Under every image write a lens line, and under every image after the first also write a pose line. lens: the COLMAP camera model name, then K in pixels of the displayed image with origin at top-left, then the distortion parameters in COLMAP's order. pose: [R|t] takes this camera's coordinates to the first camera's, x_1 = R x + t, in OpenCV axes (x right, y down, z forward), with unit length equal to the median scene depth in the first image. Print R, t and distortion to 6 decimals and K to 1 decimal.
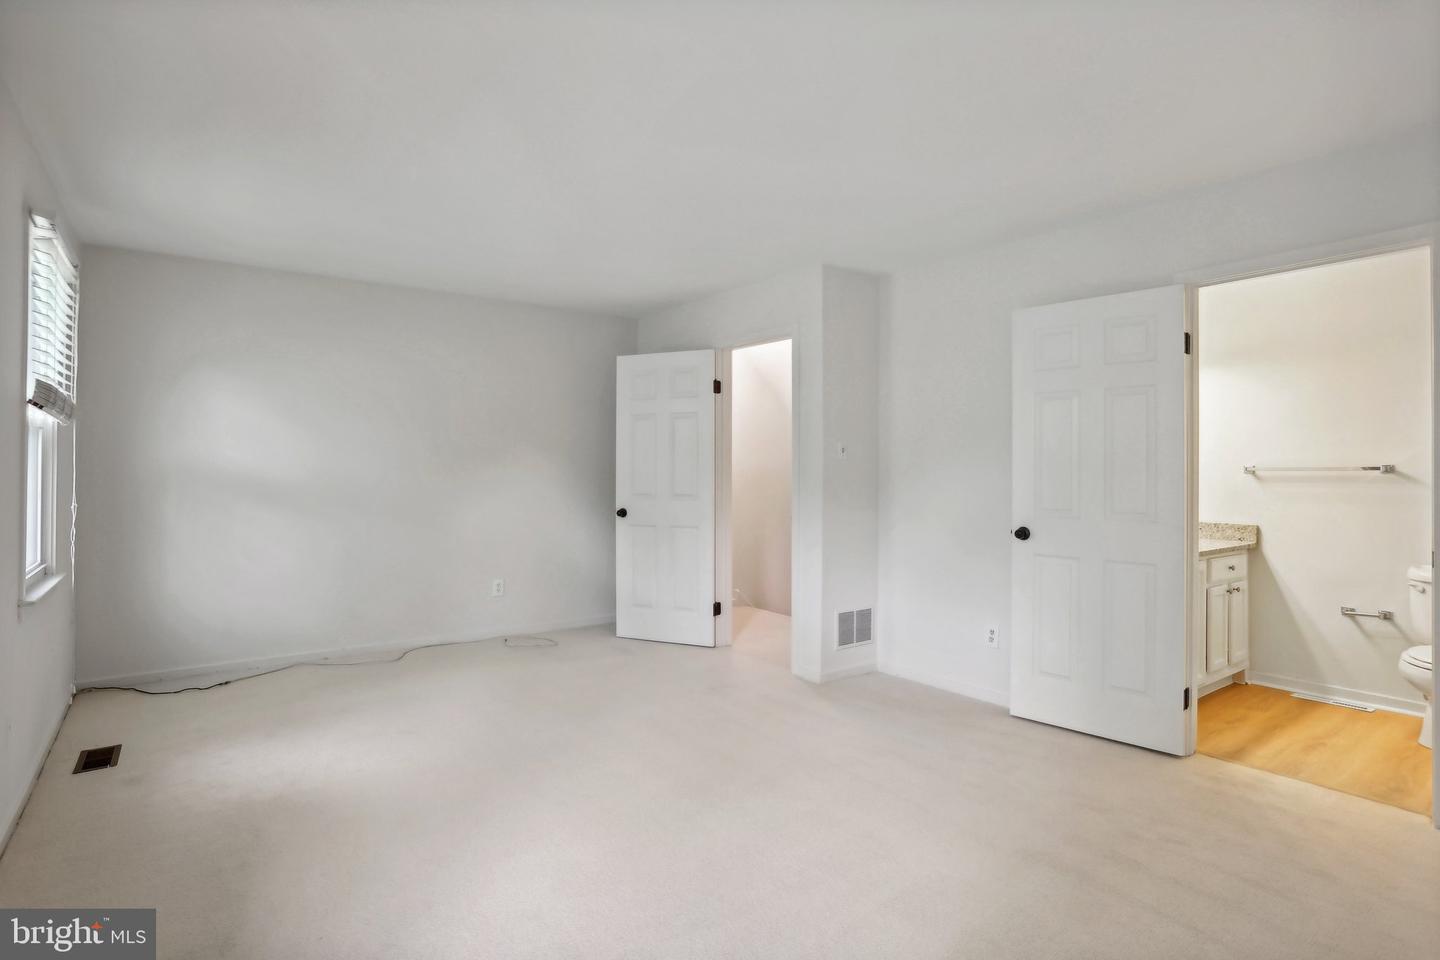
lens RADIAL K [[713.2, 0, 694.9], [0, 713.2, 473.5], [0, 0, 1]] dist [-0.048259, 0.014591]
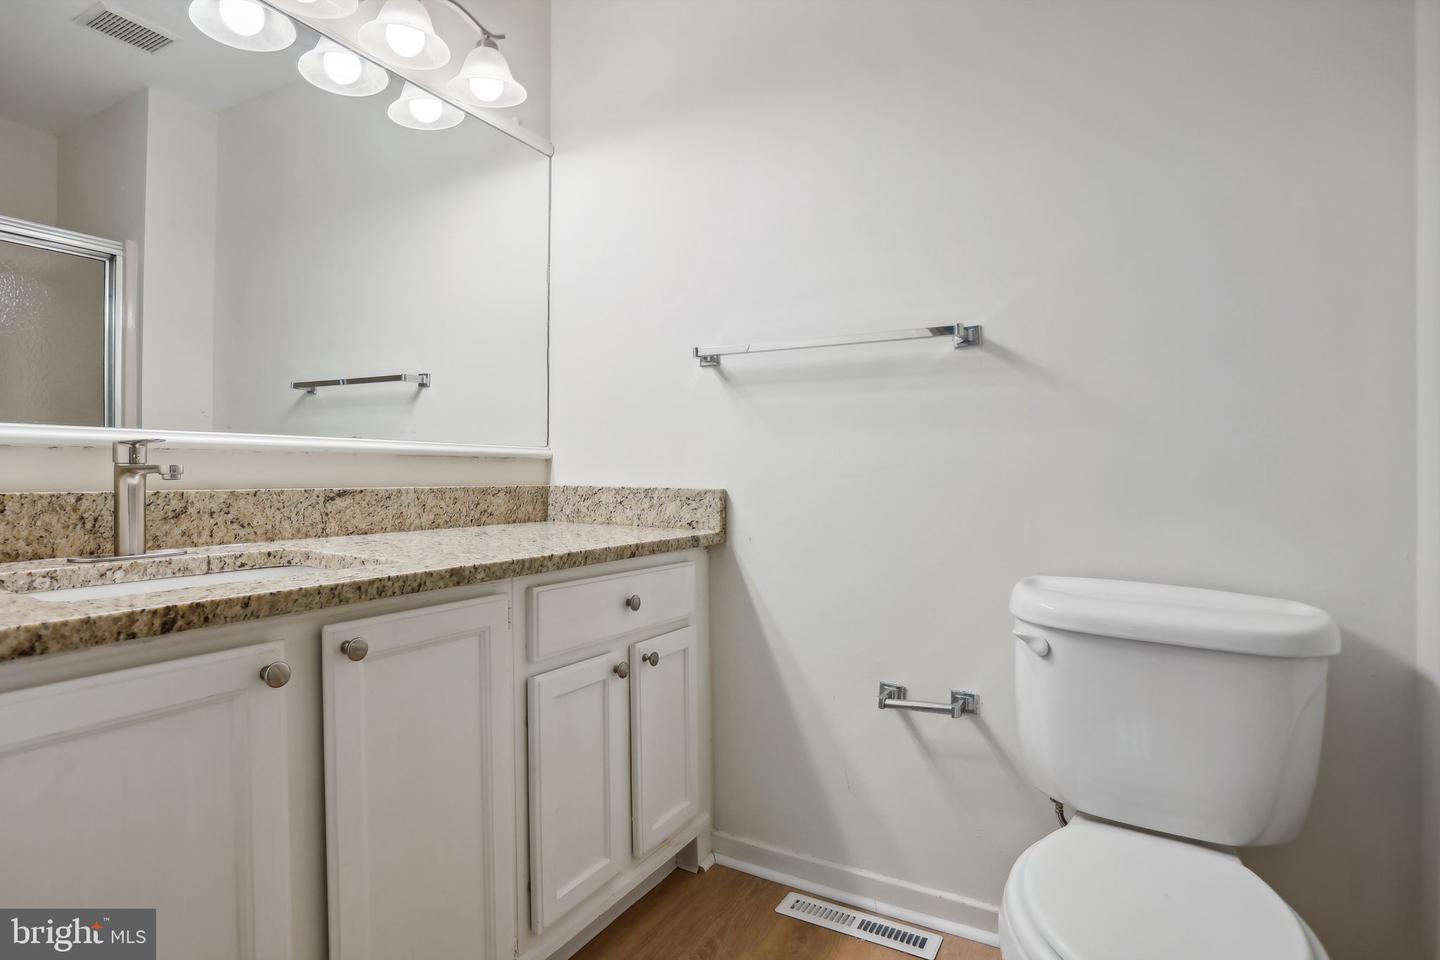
lens RADIAL K [[713.2, 0, 715.5], [0, 713.2, 477.7], [0, 0, 1]] dist [-0.048259, 0.014591]
pose [[0.895619, 0.001092, 0.444821, 0.616048], [-0.002368, 0.999995, 0.002313, 0.066669], [-0.444817, -0.003125, 0.895616, 0.621016]]
